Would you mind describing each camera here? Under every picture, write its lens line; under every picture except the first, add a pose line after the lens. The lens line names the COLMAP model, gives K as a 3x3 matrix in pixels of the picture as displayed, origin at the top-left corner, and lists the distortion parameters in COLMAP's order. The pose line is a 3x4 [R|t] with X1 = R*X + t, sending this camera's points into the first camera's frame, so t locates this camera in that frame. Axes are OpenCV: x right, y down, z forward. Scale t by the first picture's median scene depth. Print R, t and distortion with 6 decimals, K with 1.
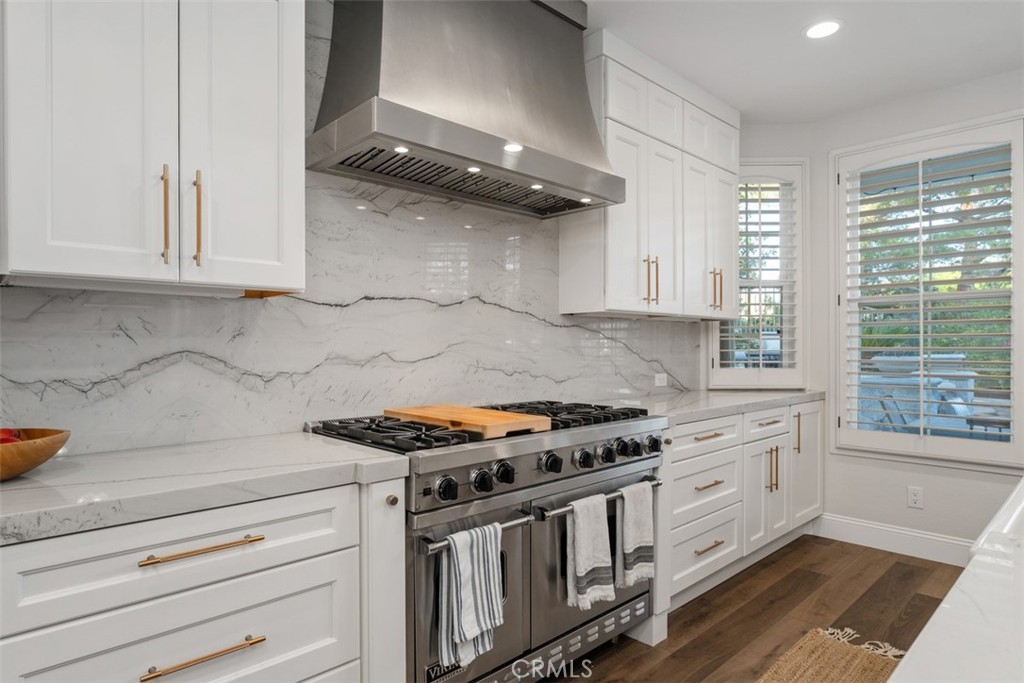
lens RADIAL K [[591.1, 0, 512.0], [0, 591.1, 341.5], [0, 0, 1]] dist [-0.004011, -0.001235]
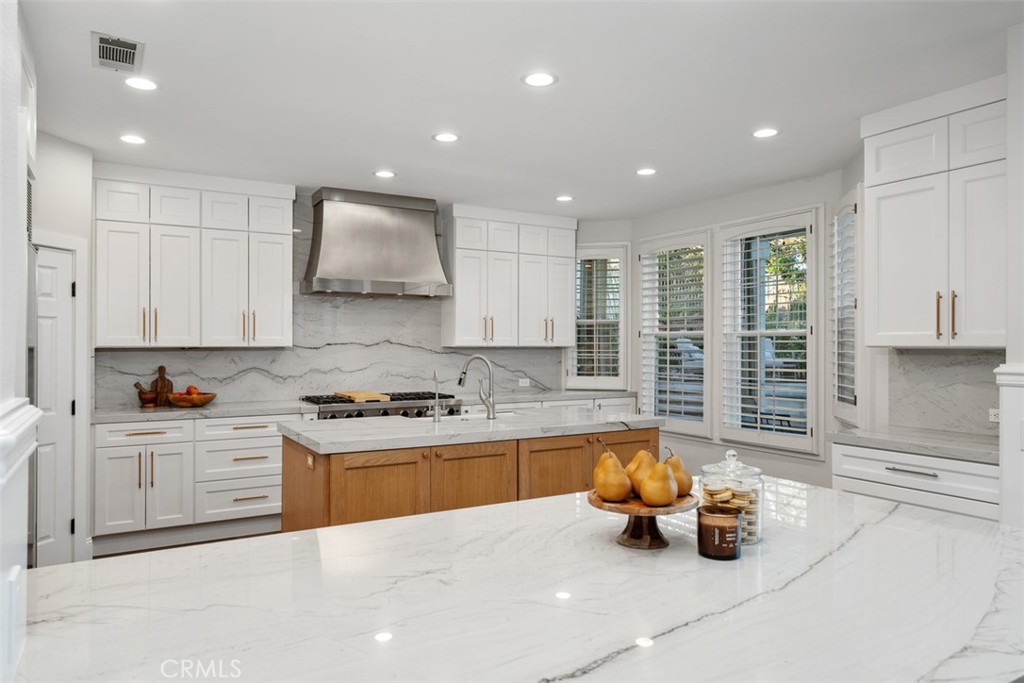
lens RADIAL K [[678.1, 0, 512.0], [0, 678.1, 341.5], [0, 0, 1]] dist [0.002880, 0.000679]
pose [[0.973304, 0.003807, -0.229487, 1.076849], [-0.002619, 0.999982, 0.005481, -0.101862], [0.229504, -0.004733, 0.973296, -1.443785]]
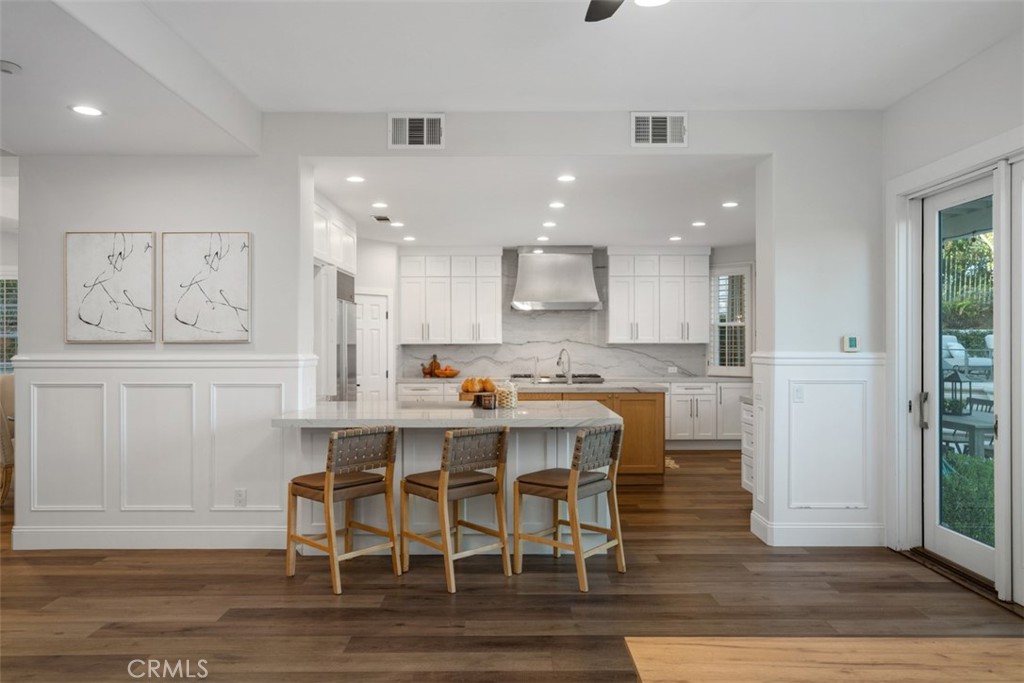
lens RADIAL K [[716.3, 0, 512.0], [0, 716.3, 341.5], [0, 0, 1]] dist [-0.002010, -0.000516]
pose [[0.728073, 0.002374, -0.685496, 2.769548], [0.006034, 0.999933, 0.009872, -0.123258], [0.685473, -0.011324, 0.728010, -2.351458]]
